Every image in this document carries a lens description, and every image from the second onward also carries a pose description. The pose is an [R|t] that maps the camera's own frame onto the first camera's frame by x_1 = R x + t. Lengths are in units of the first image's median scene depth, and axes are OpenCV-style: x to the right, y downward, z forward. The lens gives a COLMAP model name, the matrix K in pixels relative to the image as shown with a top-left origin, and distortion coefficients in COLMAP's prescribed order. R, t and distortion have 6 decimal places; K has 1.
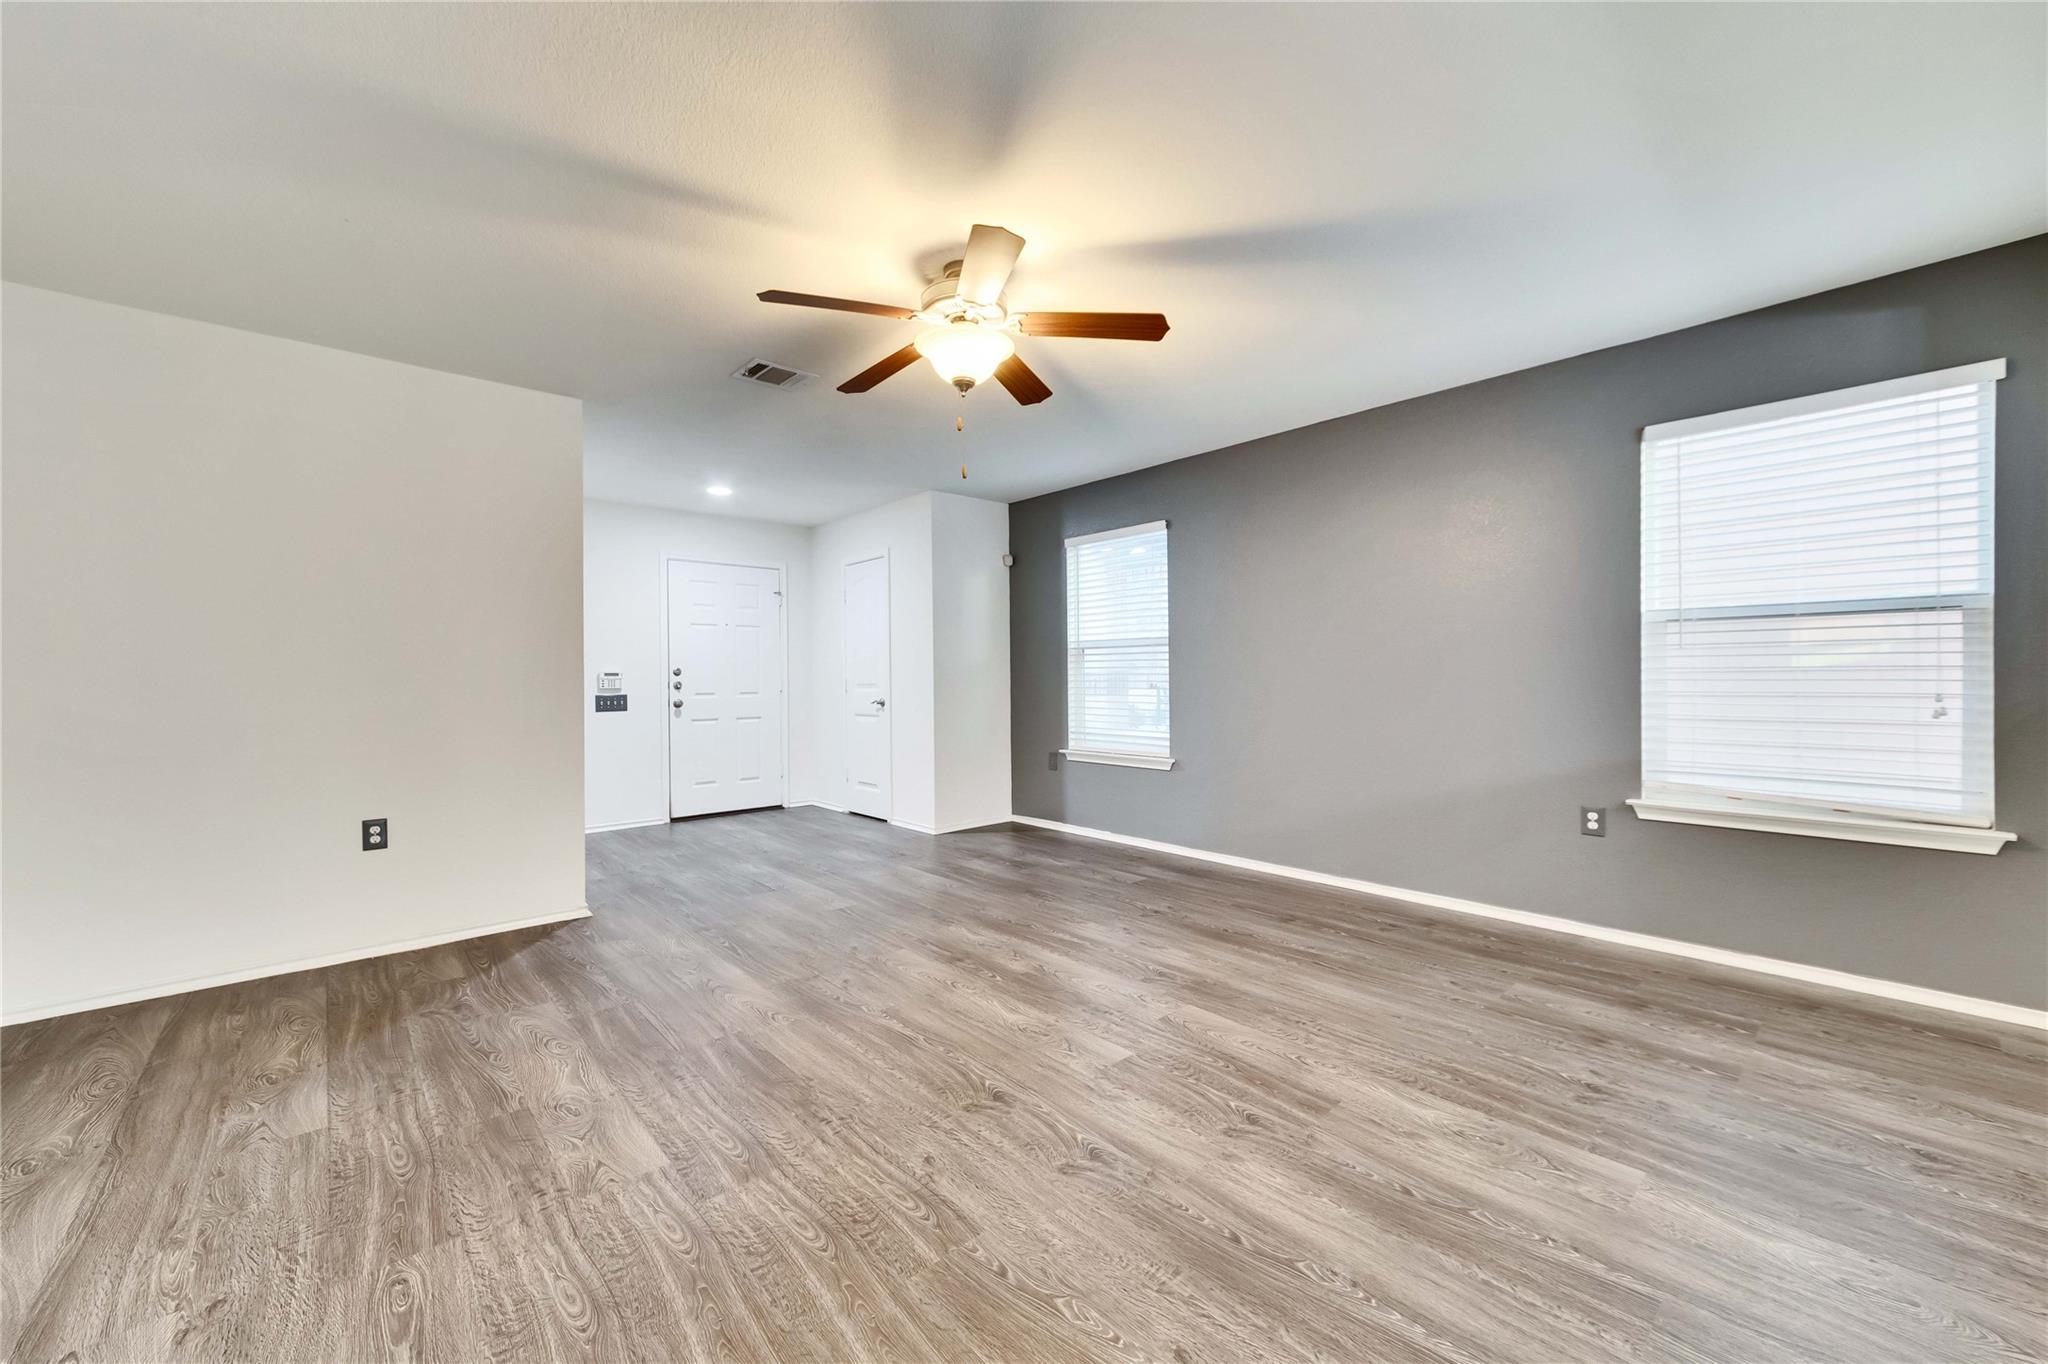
lens RADIAL K [[777.5, 0, 1024.0], [0, 777.5, 682.0], [0, 0, 1]] dist [0.001594, -0.002907]
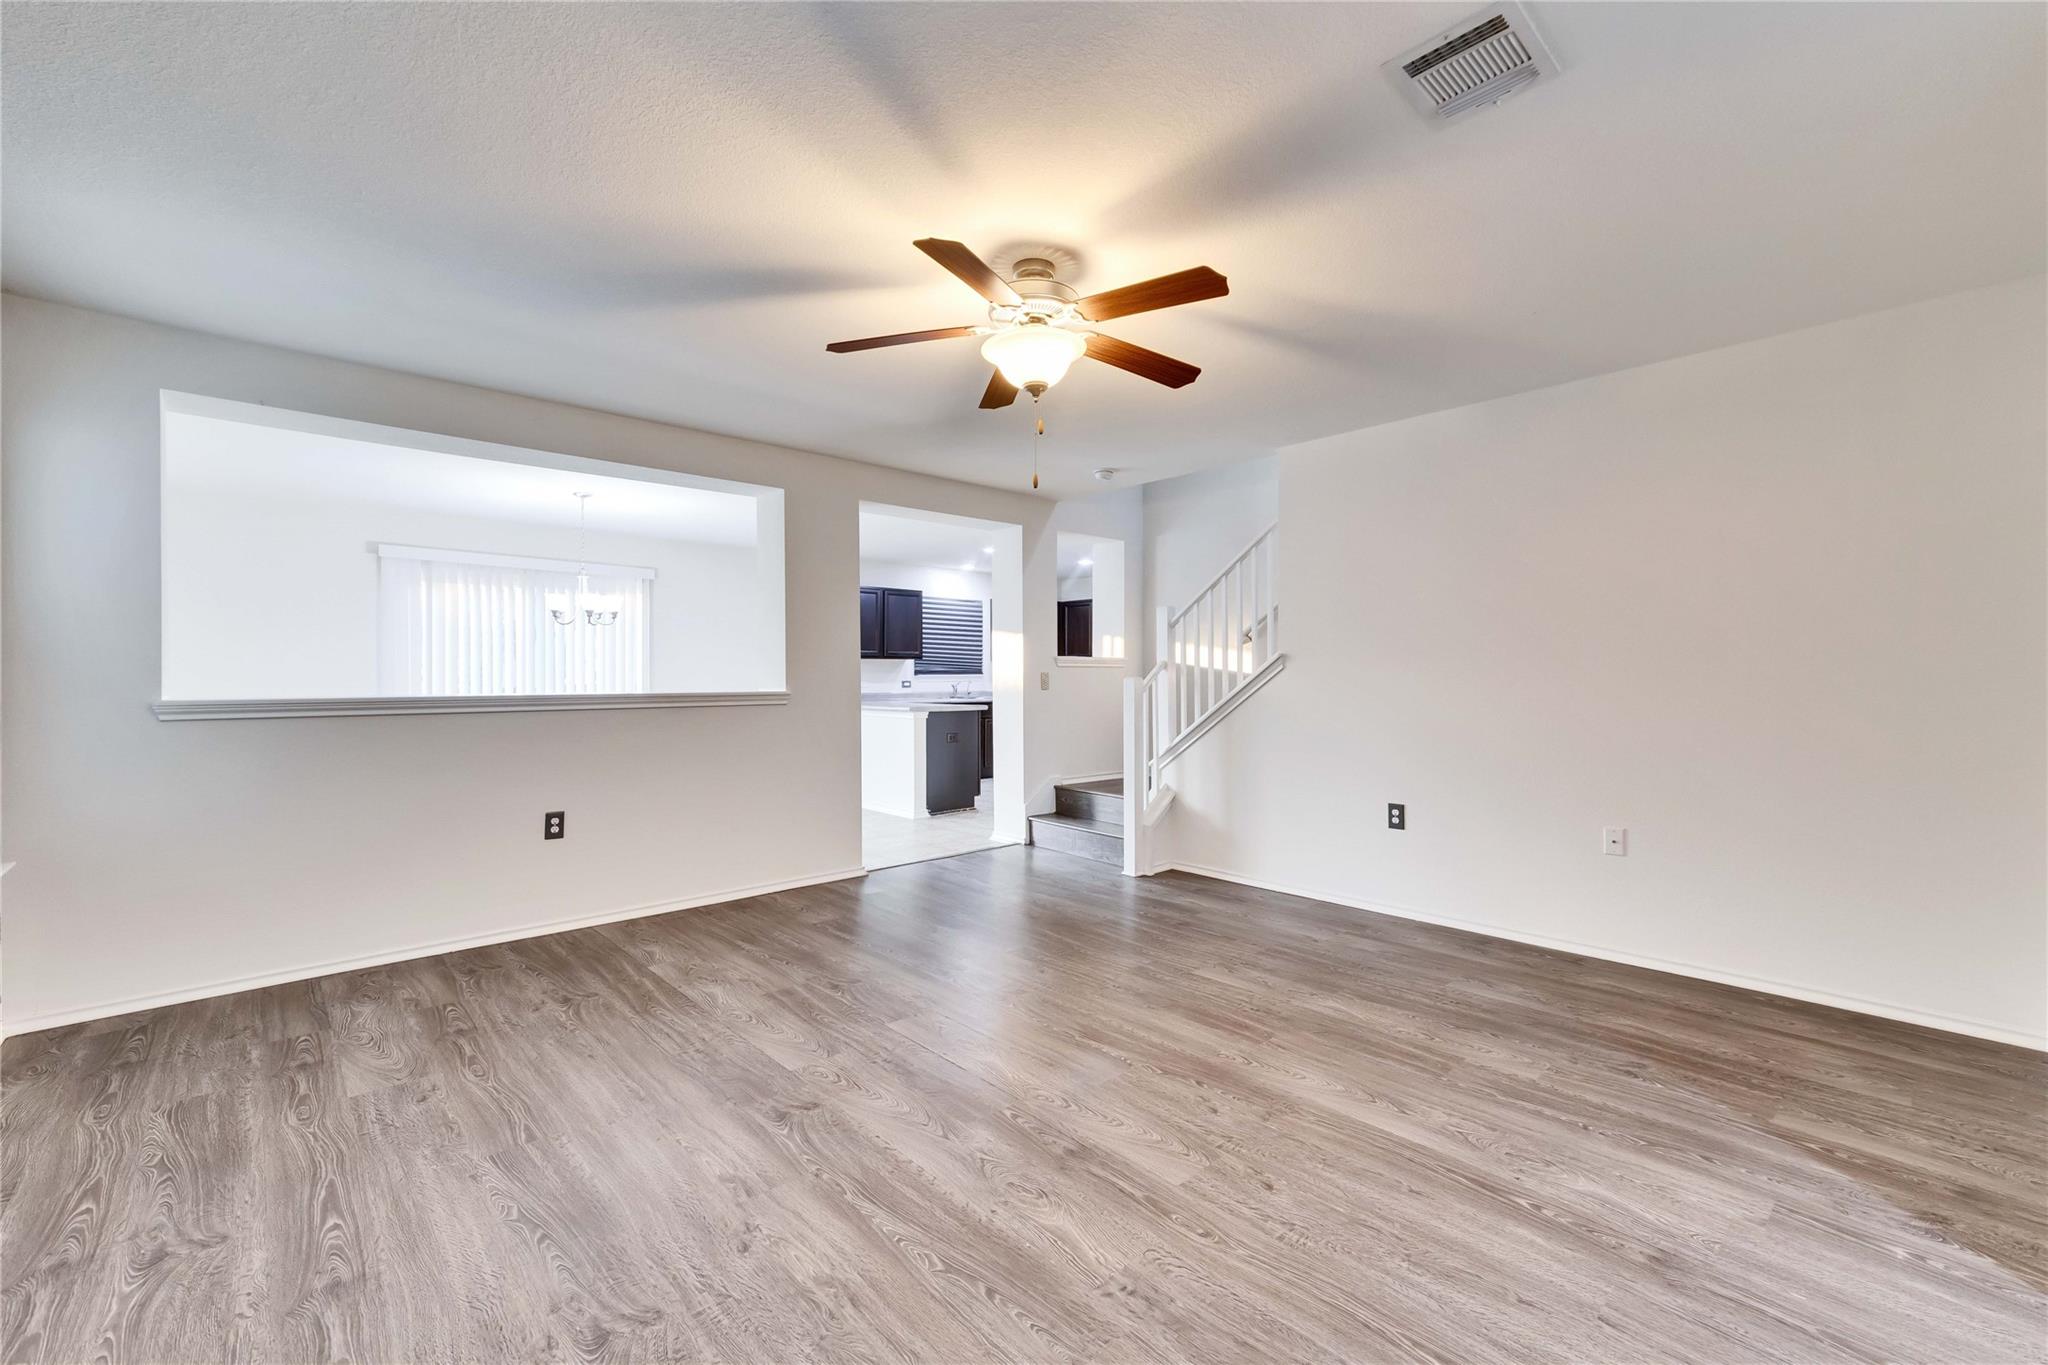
lens RADIAL K [[857.2, 0, 1024.0], [0, 857.2, 682.5], [0, 0, 1]] dist [0.000941, 0.000437]
pose [[-0.999897, 0.010355, -0.009948, -0.052550], [0.010184, 0.999802, 0.017090, -0.045718], [0.010123, 0.016987, -0.999804, 2.153277]]
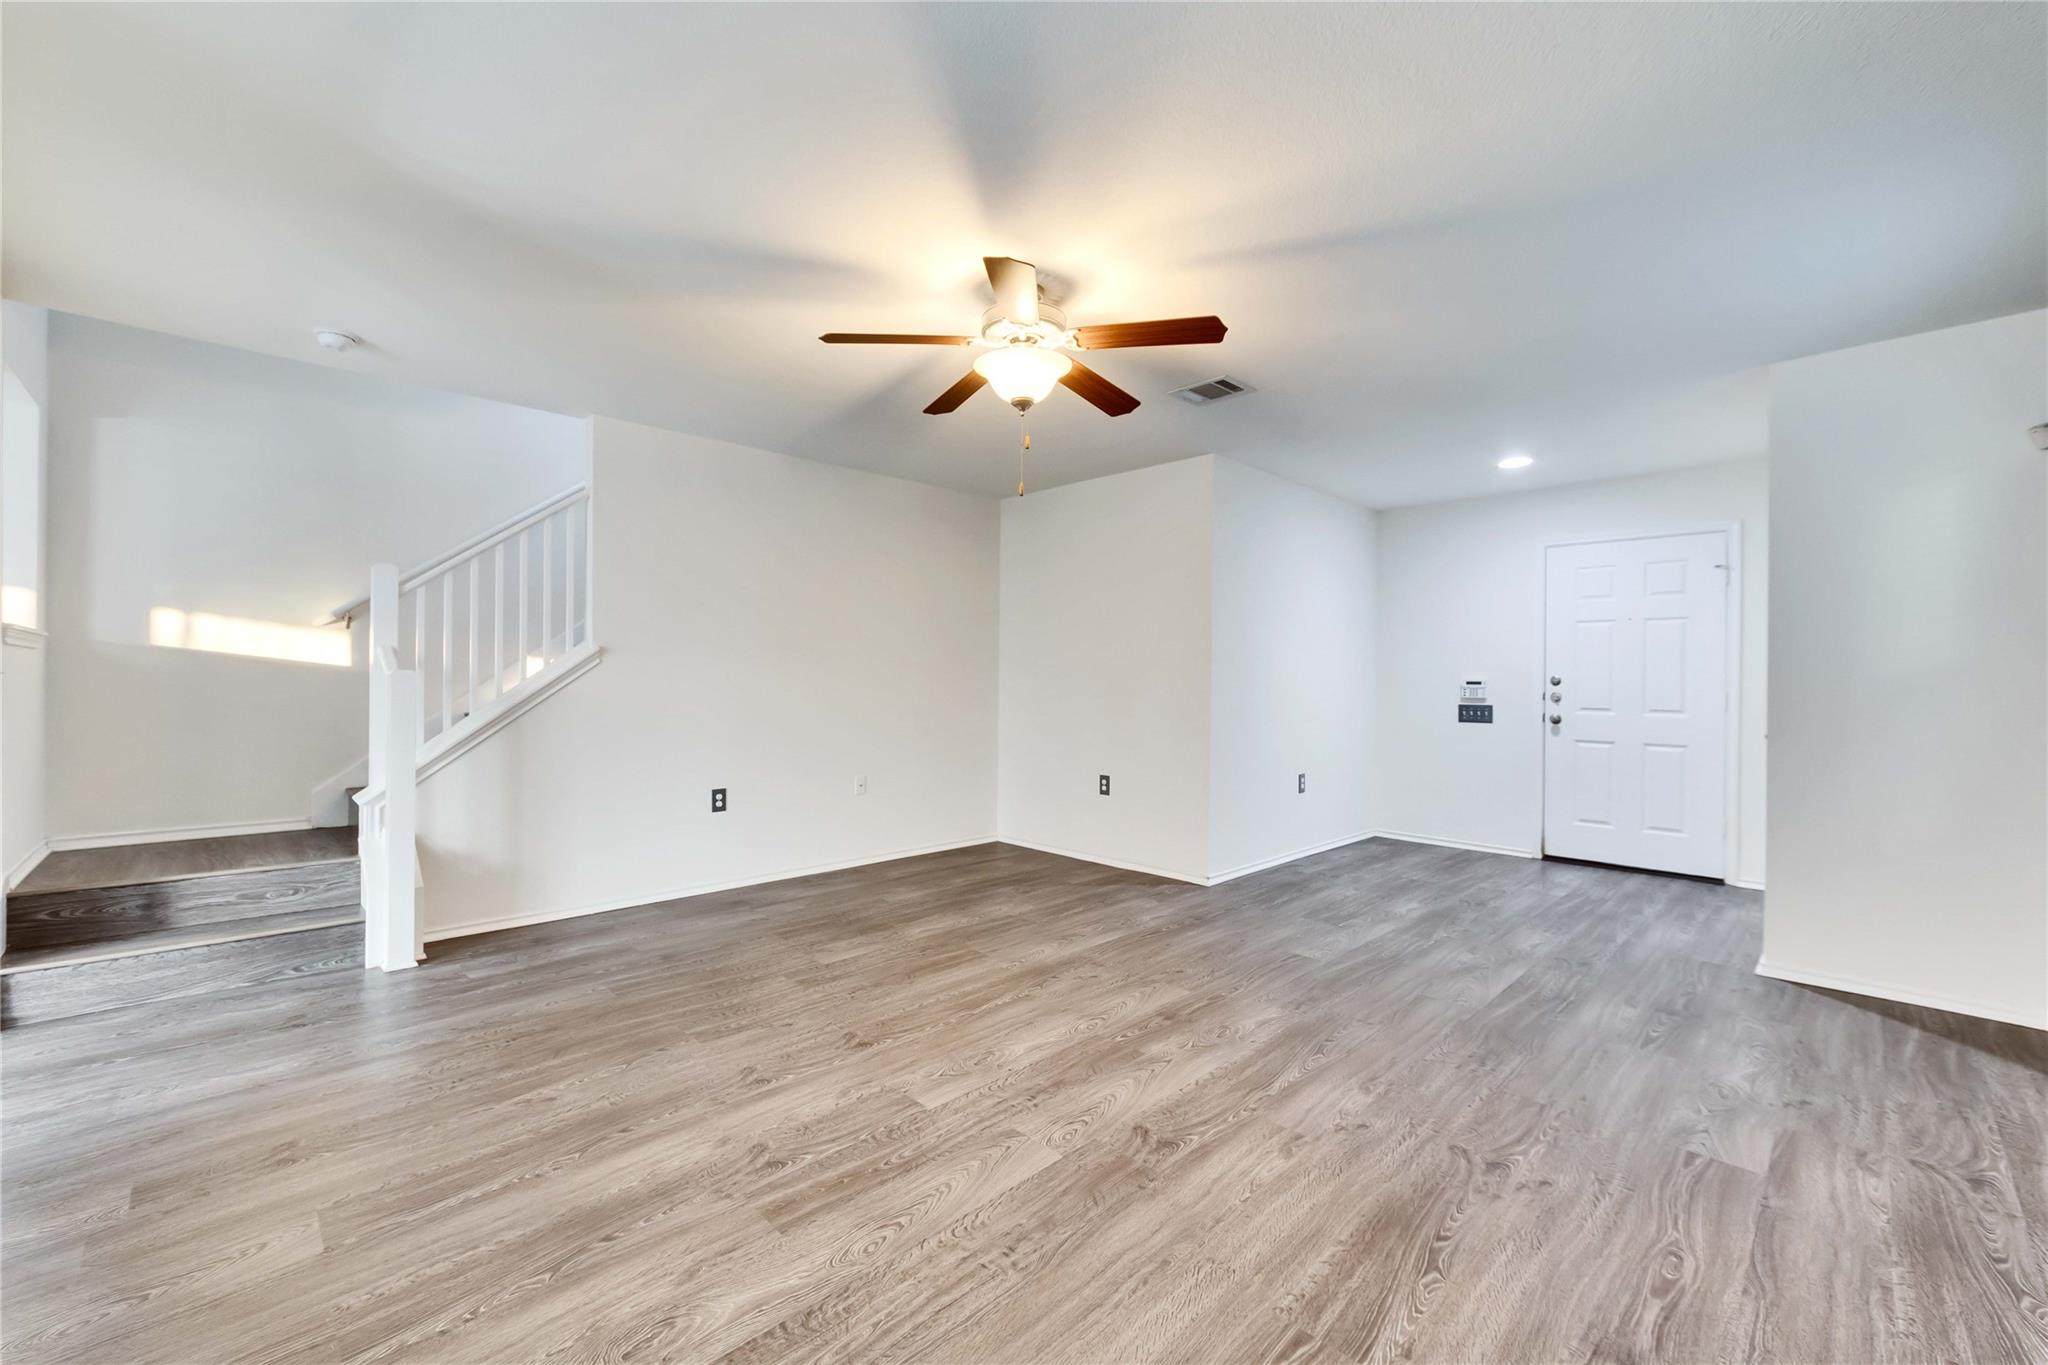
lens RADIAL K [[827.9, 0, 1024.0], [0, 827.9, 682.5], [0, 0, 1]] dist [-0.002074, -0.000529]
pose [[0.049791, 0.013420, -0.998669, 1.053731], [-0.016915, 0.999778, 0.012592, -0.032905], [0.998616, 0.016265, 0.050007, 1.002828]]
